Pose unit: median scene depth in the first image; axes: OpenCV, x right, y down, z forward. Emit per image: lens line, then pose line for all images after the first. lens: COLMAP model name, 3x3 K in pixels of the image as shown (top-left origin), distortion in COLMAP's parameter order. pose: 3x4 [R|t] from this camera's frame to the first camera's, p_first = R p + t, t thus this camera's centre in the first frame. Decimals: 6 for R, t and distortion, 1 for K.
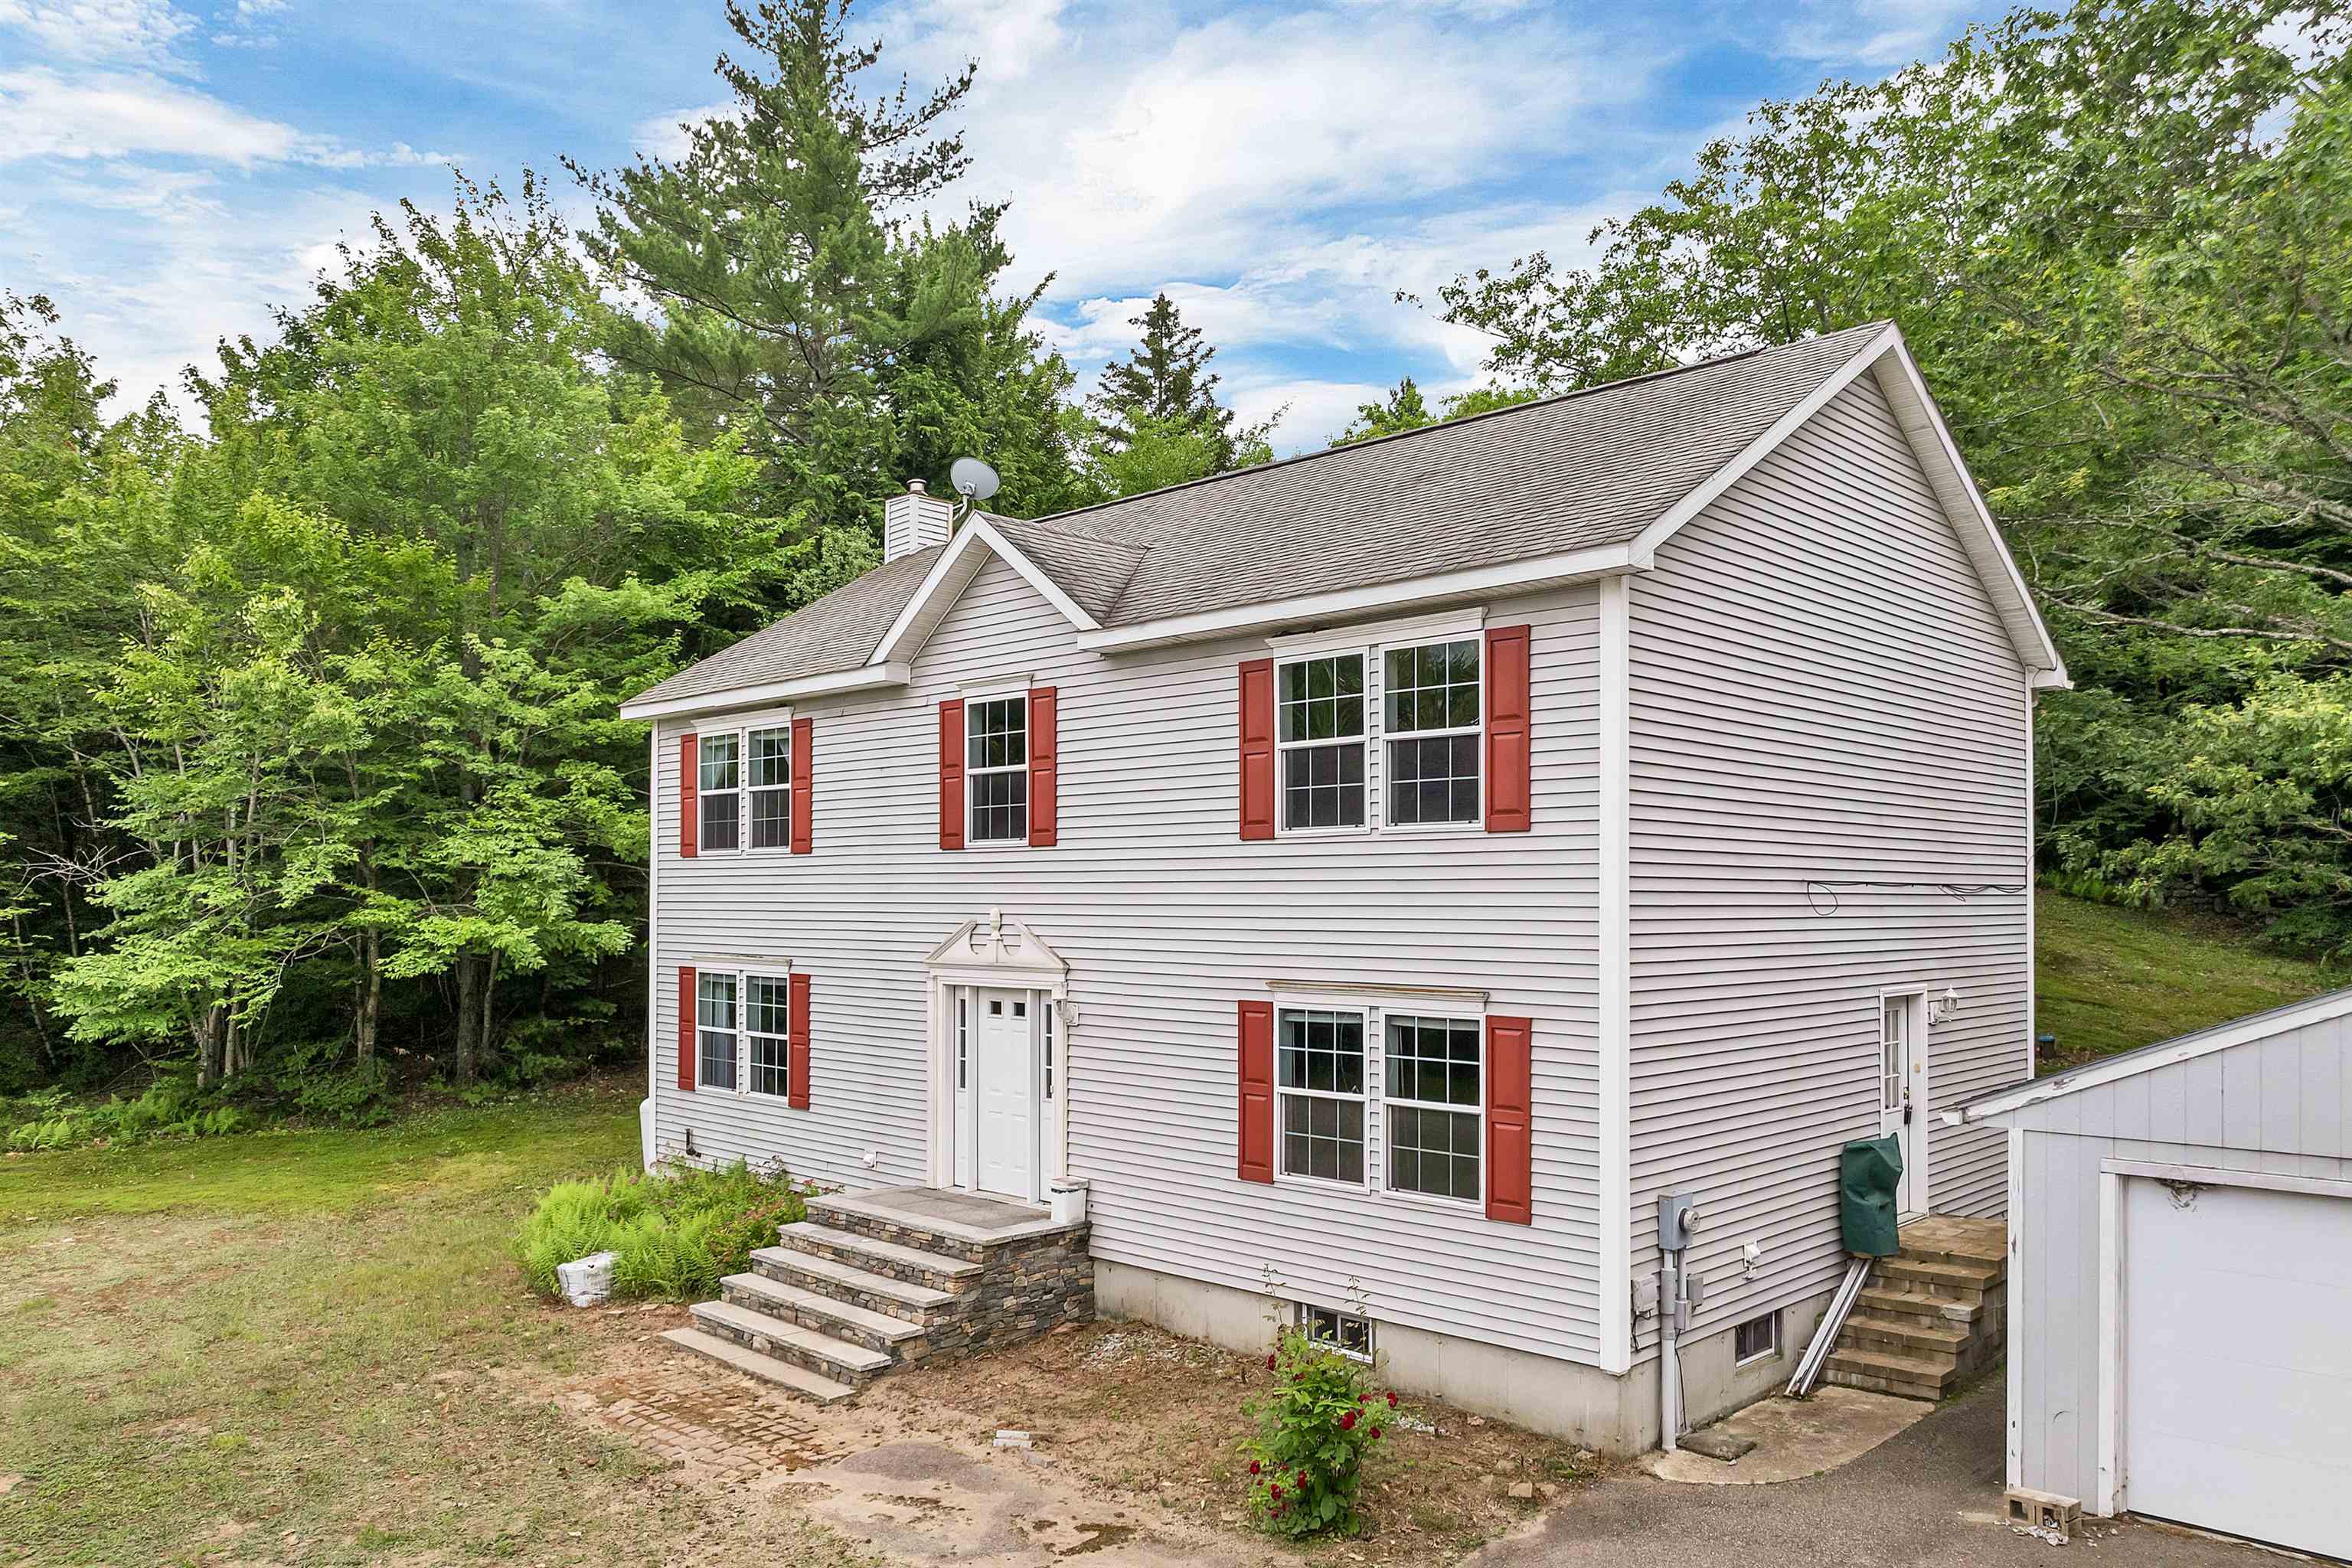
lens RADIAL K [[1704.5, 0, 1195.8], [0, 1704.5, 802.9], [0, 0, 1]] dist [-0.044762, 0.007120]
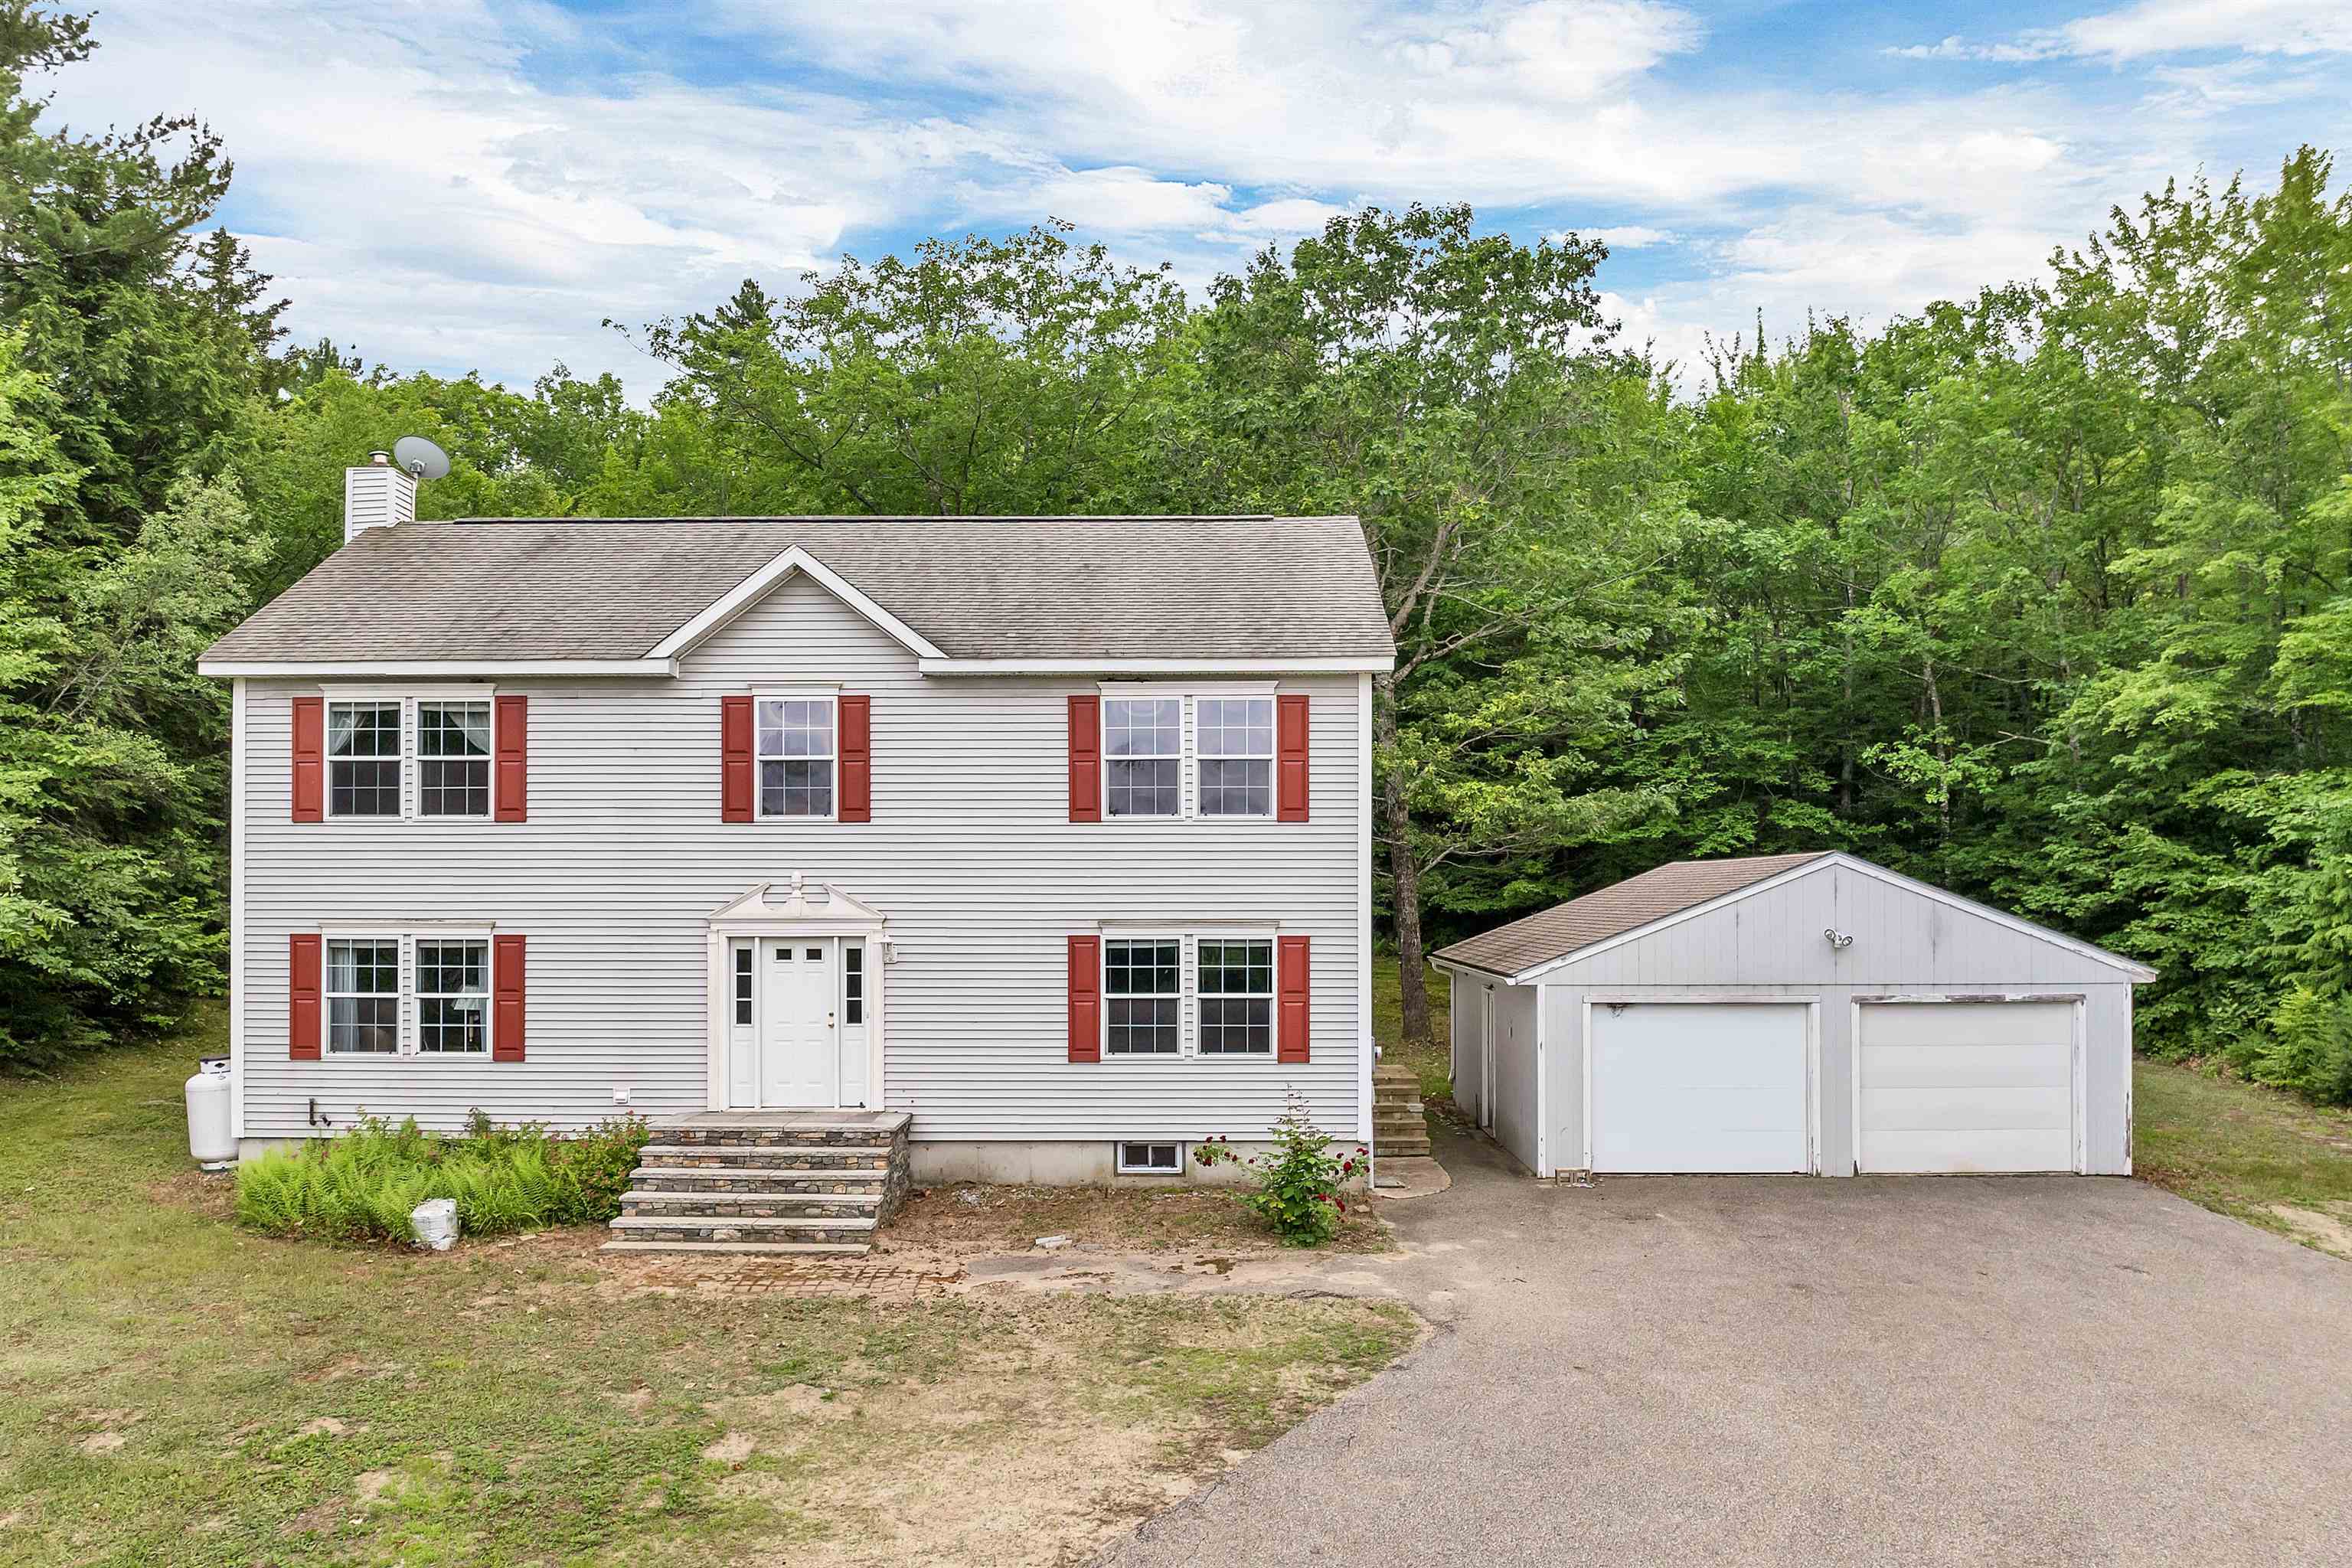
lens RADIAL K [[1704.5, 0, 1179.4], [0, 1704.5, 799.3], [0, 0, 1]] dist [-0.044762, 0.007120]
pose [[0.716381, 0.036747, 0.696741, -0.947323], [-0.036645, 0.999215, -0.015023, 0.022325], [-0.696747, -0.014770, 0.717165, -0.077337]]
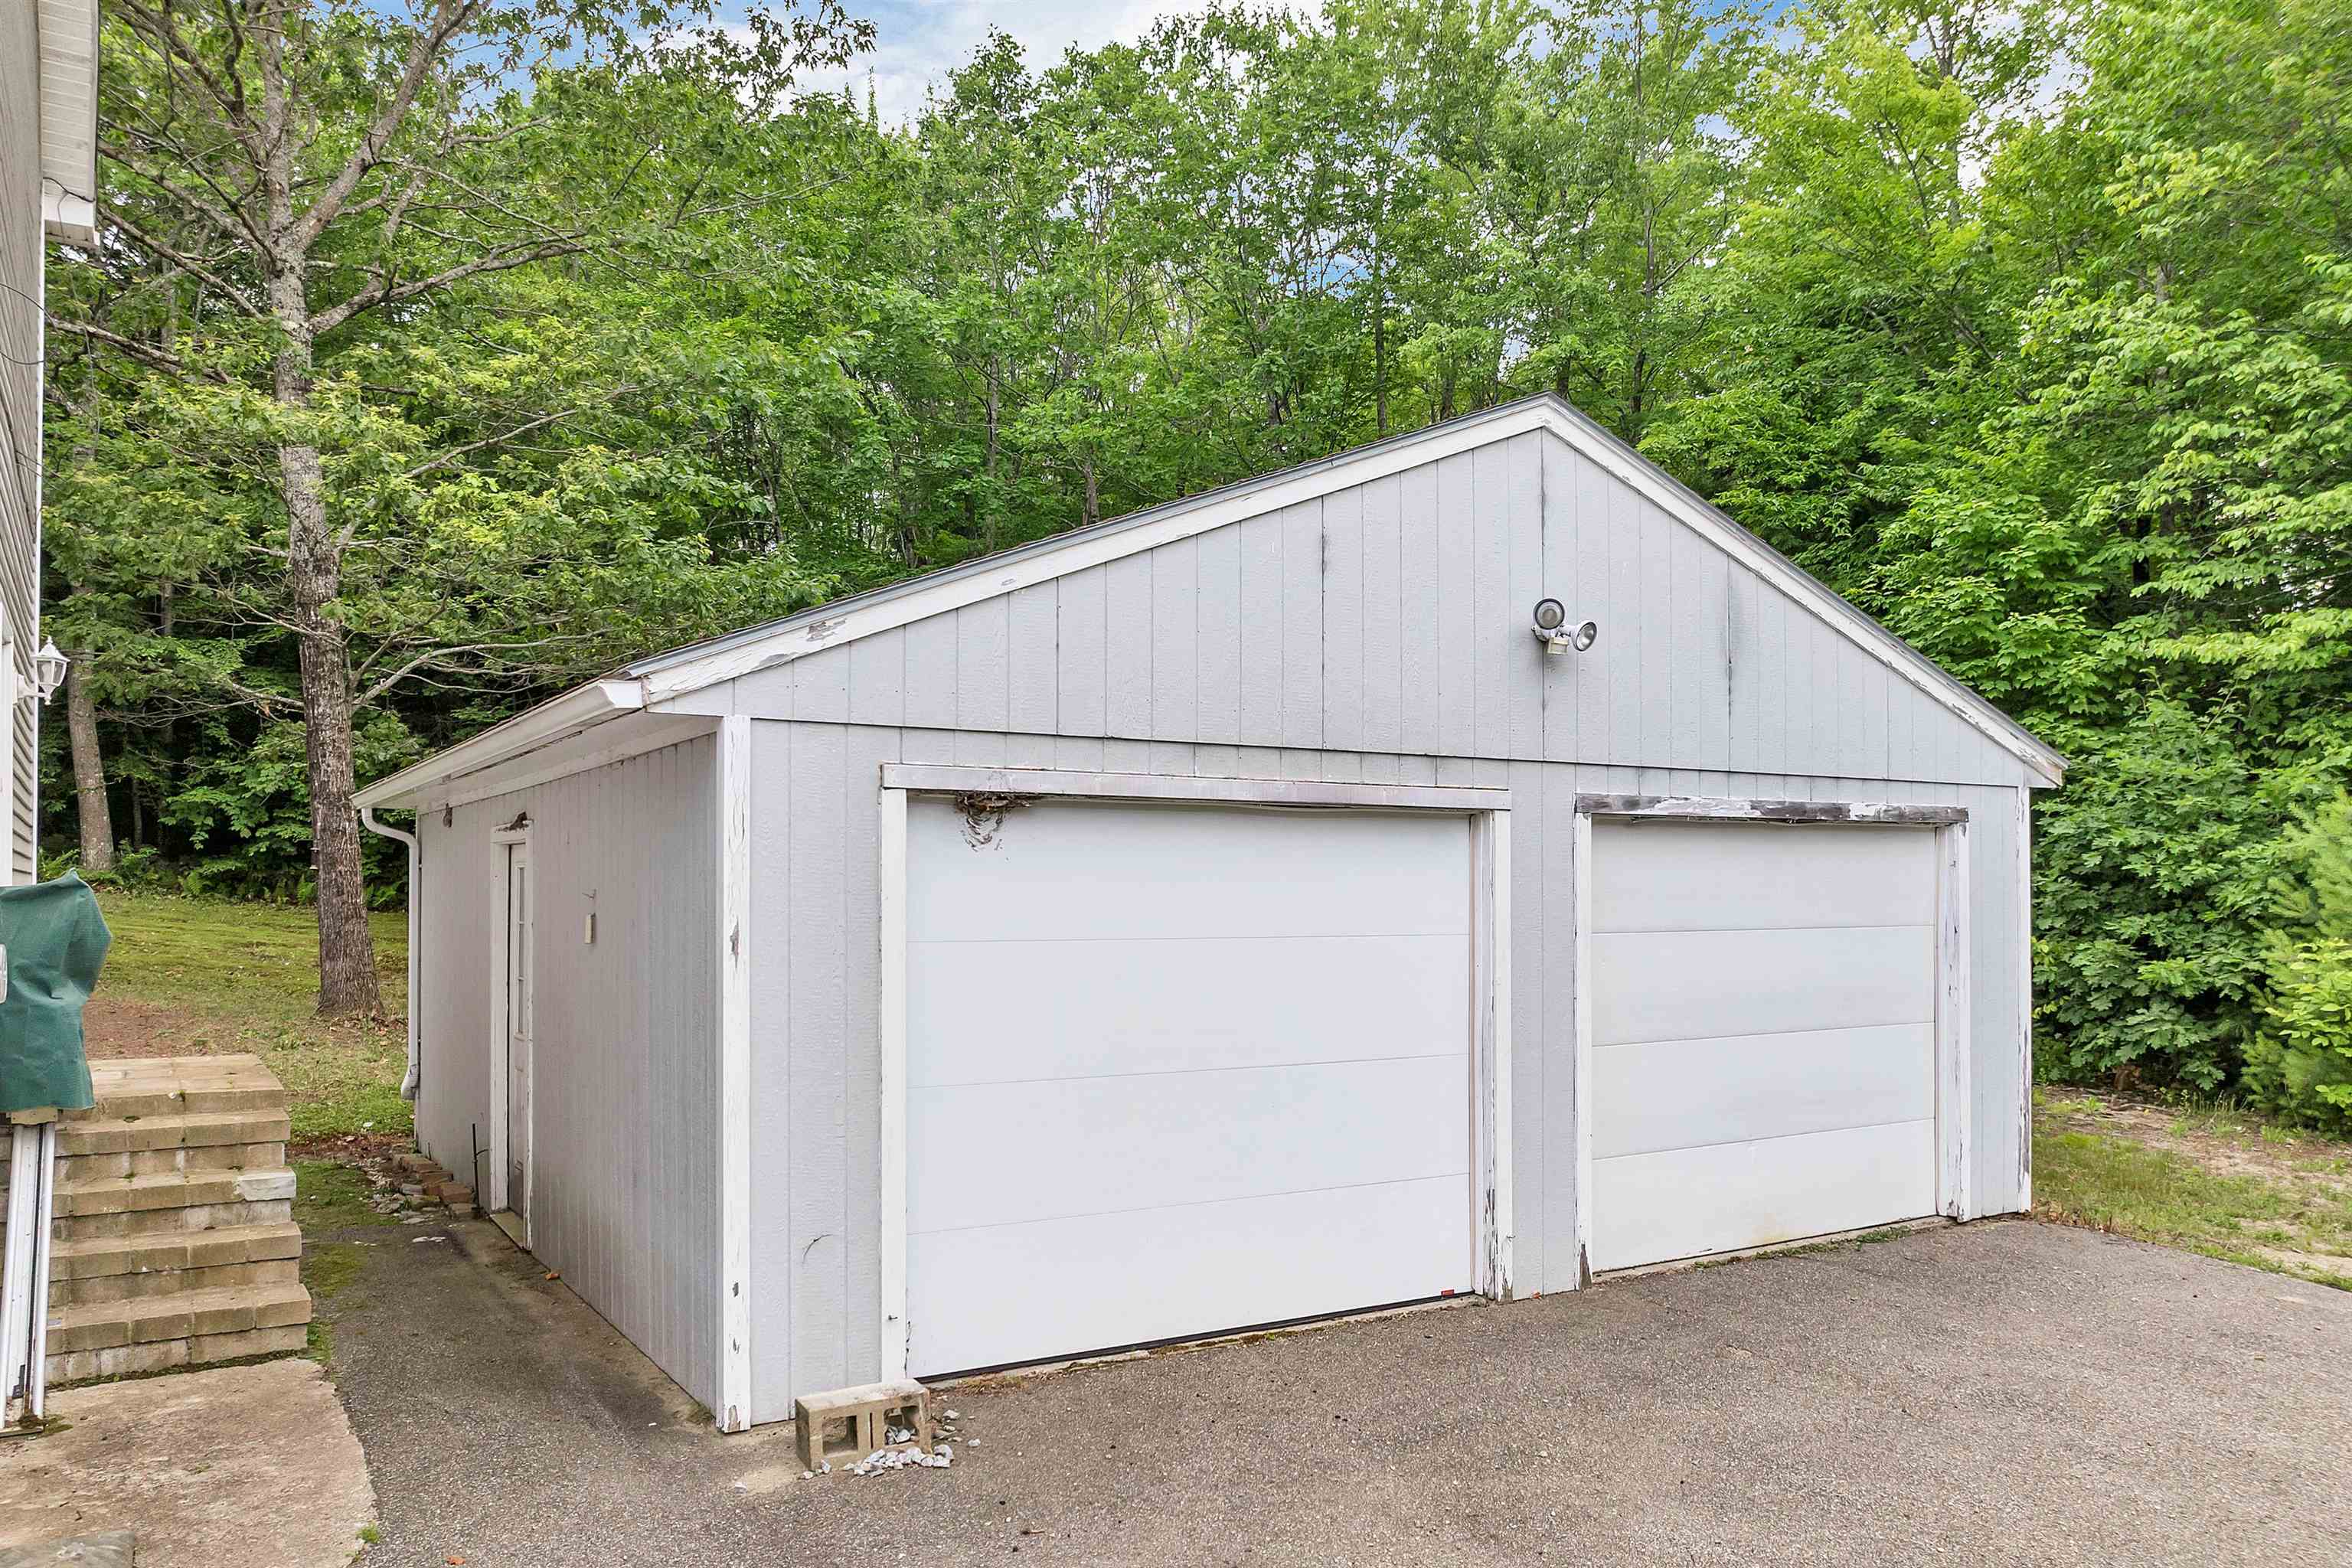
lens RADIAL K [[1704.5, 0, 1154.6], [0, 1704.5, 896.2], [0, 0, 1]] dist [-0.044762, 0.007120]
pose [[0.237946, -0.004771, 0.971267, 0.012658], [-0.050518, 0.998574, 0.017281, 0.190197], [-0.969964, -0.053178, 0.237366, 0.613881]]
